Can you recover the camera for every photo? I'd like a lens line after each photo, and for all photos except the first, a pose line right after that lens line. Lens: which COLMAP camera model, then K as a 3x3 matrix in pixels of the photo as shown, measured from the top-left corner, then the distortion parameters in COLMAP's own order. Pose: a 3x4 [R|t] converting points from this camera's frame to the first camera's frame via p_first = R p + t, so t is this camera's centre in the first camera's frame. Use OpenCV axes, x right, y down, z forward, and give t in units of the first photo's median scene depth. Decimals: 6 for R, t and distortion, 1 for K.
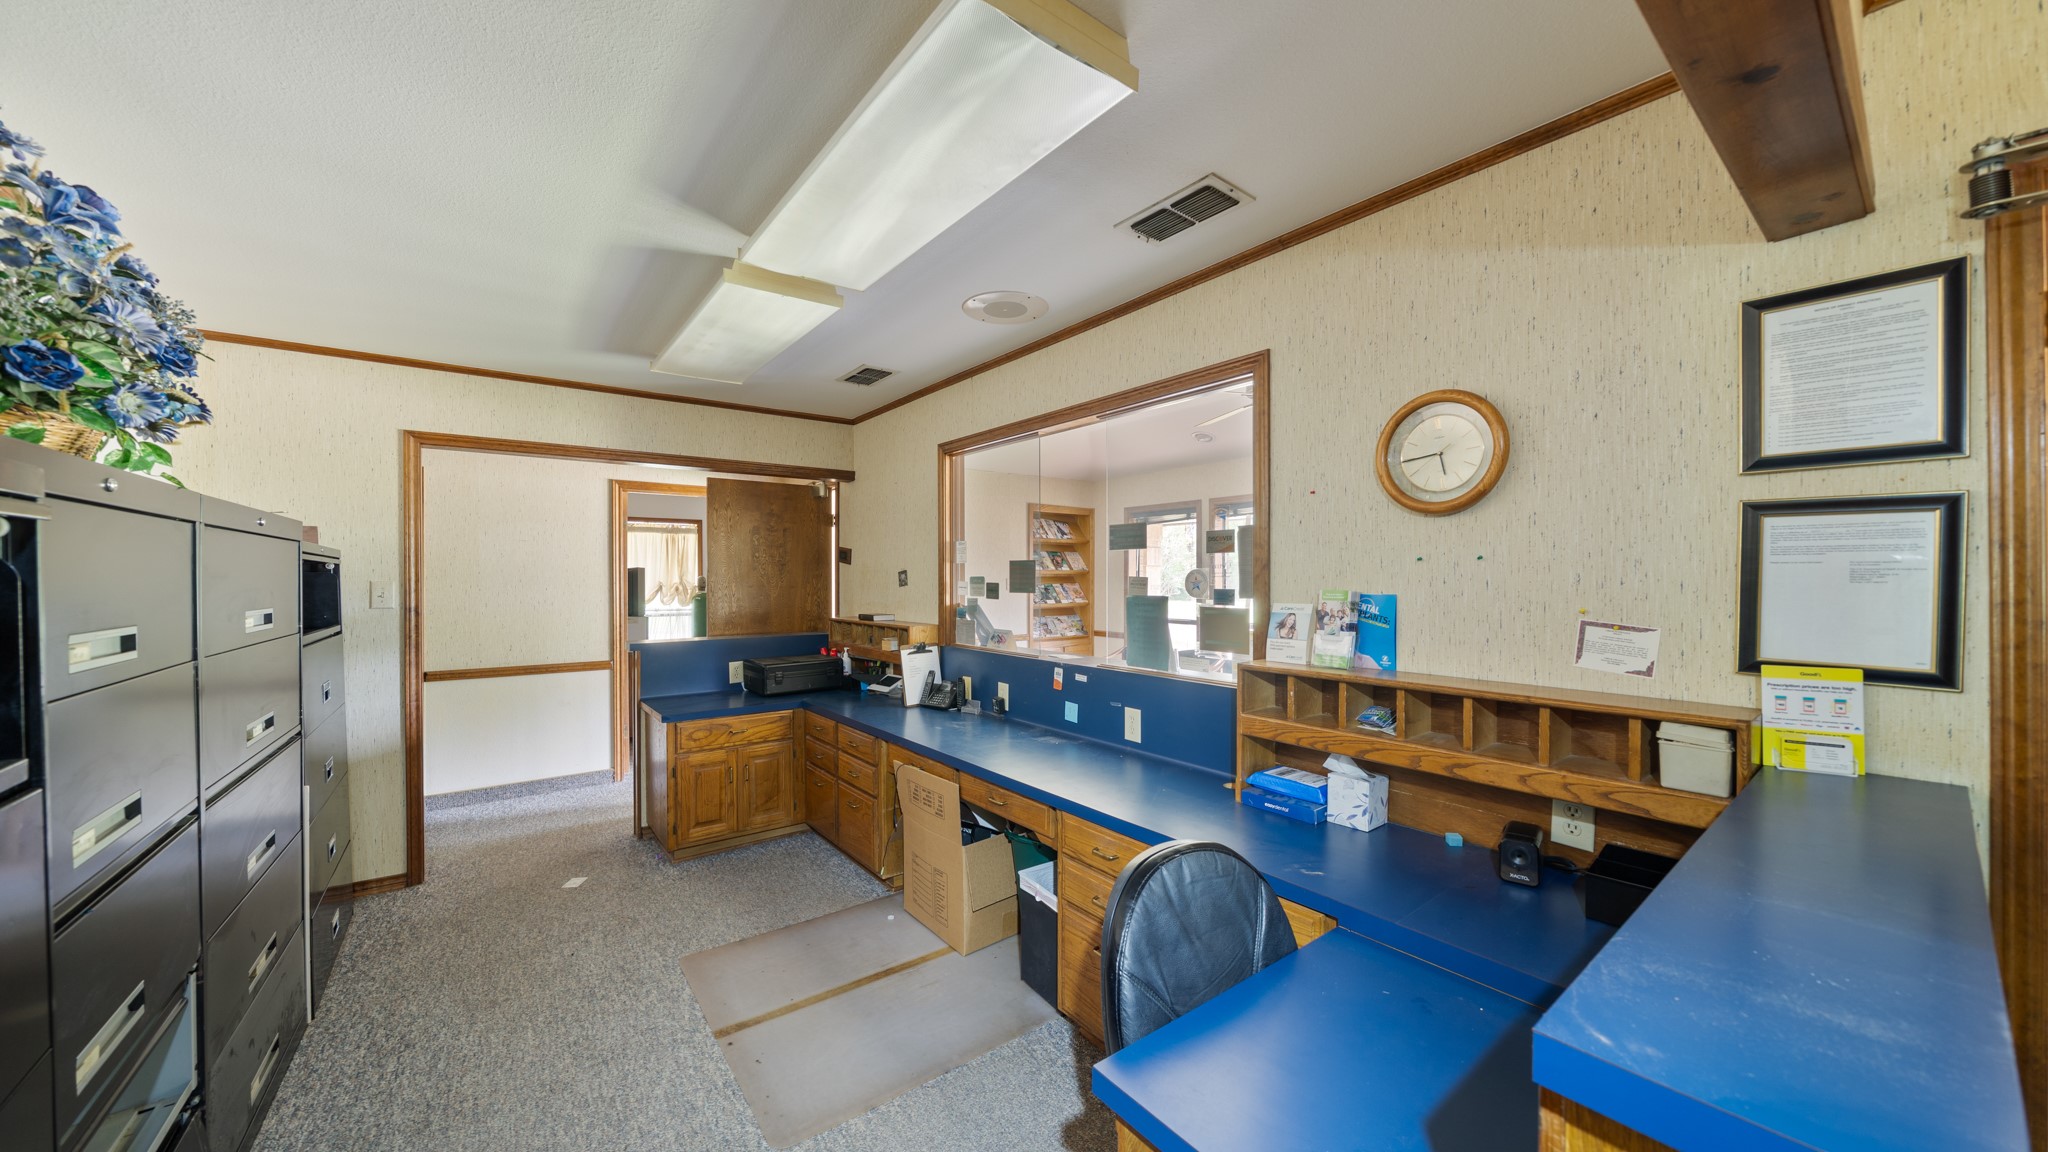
lens RADIAL K [[707.2, 0, 1024.8], [0, 707.2, 574.9], [0, 0, 1]] dist [-0.007049, -0.000038]
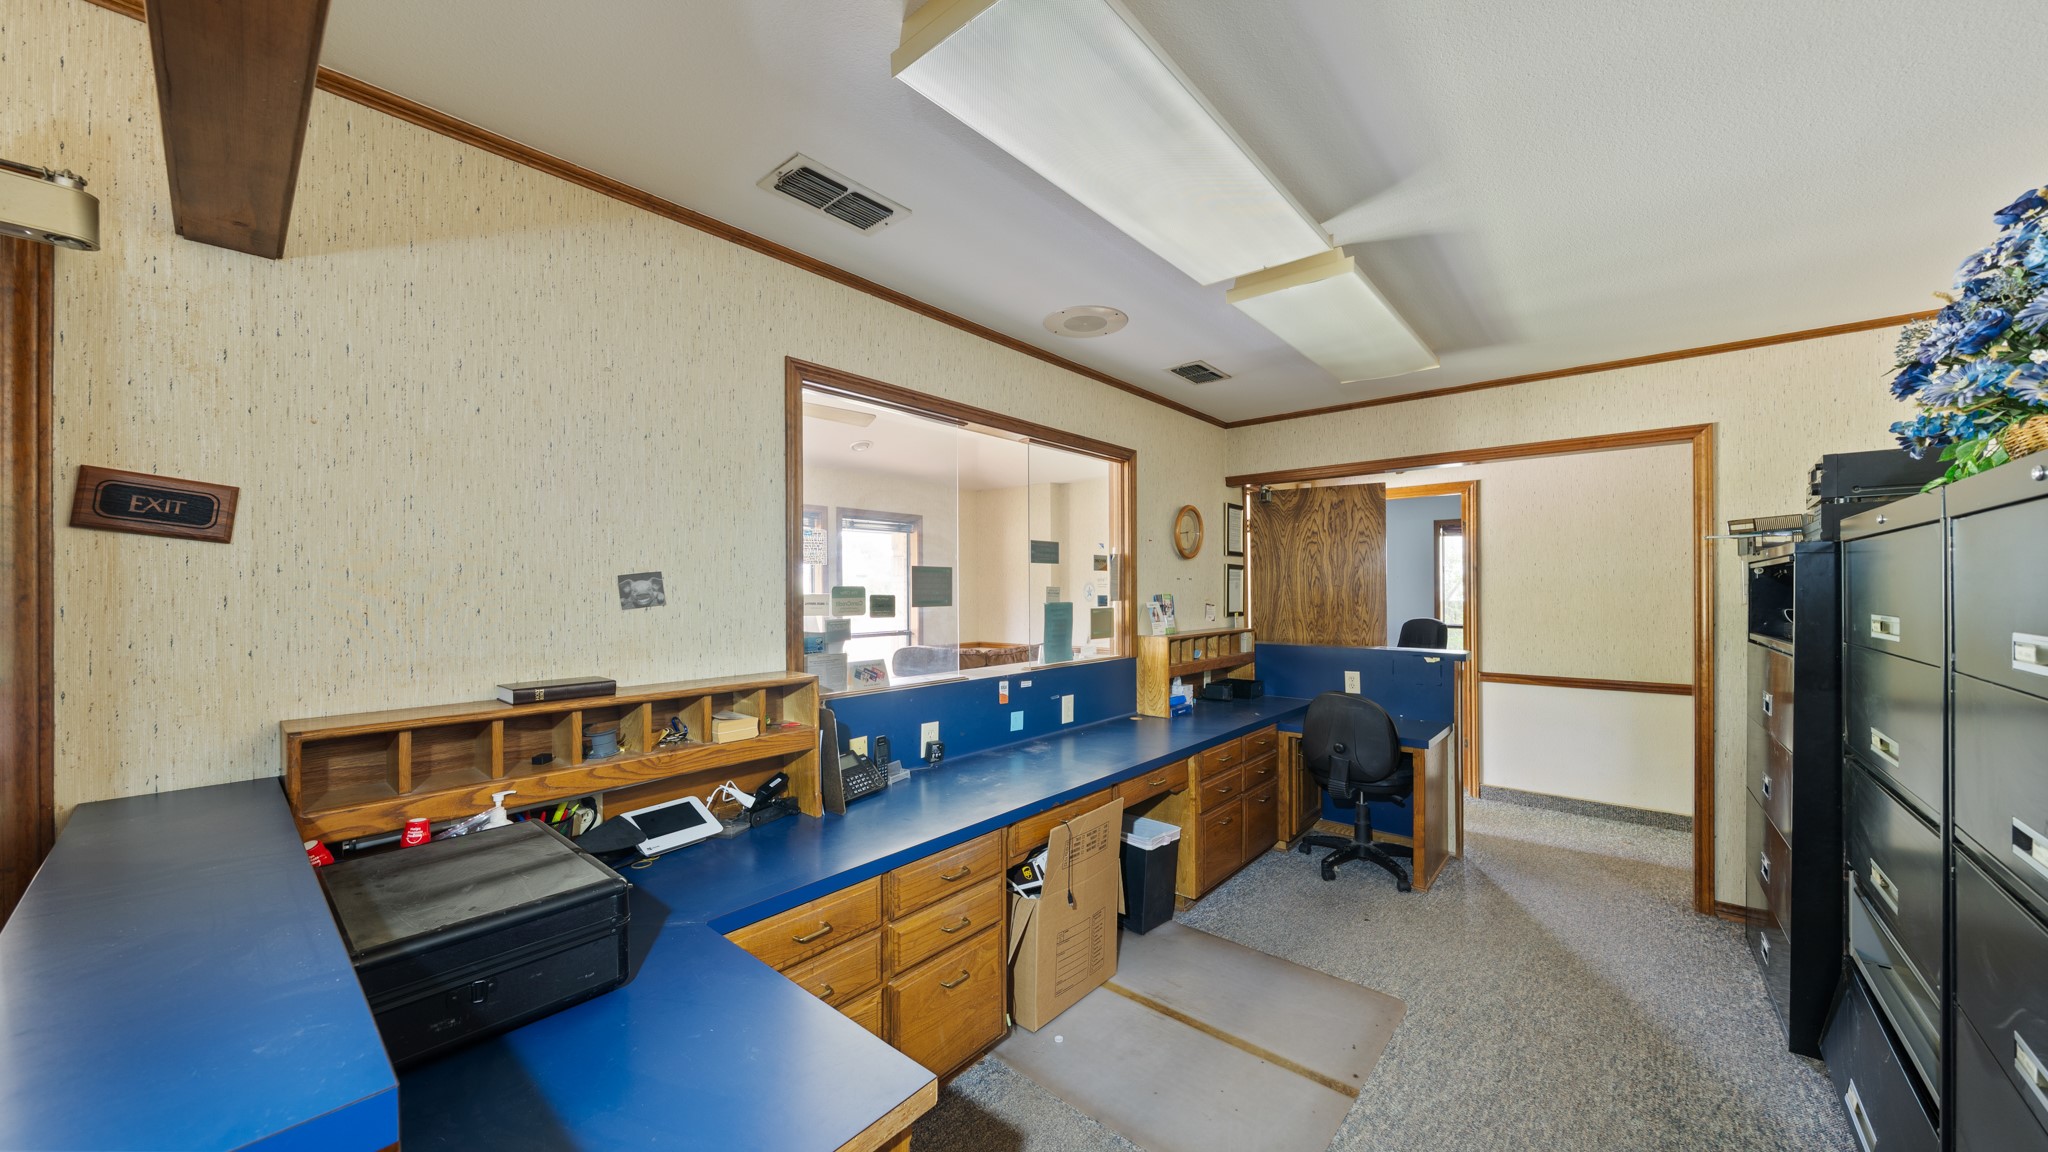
lens RADIAL K [[707.0, 0, 1027.2], [0, 707.0, 579.9], [0, 0, 1]] dist [-0.000753, 0.000004]
pose [[-0.198149, 0.010475, 0.980116, -0.995434], [-0.003181, 0.999931, -0.011330, 0.004077], [-0.980167, -0.005363, -0.198102, 1.271120]]
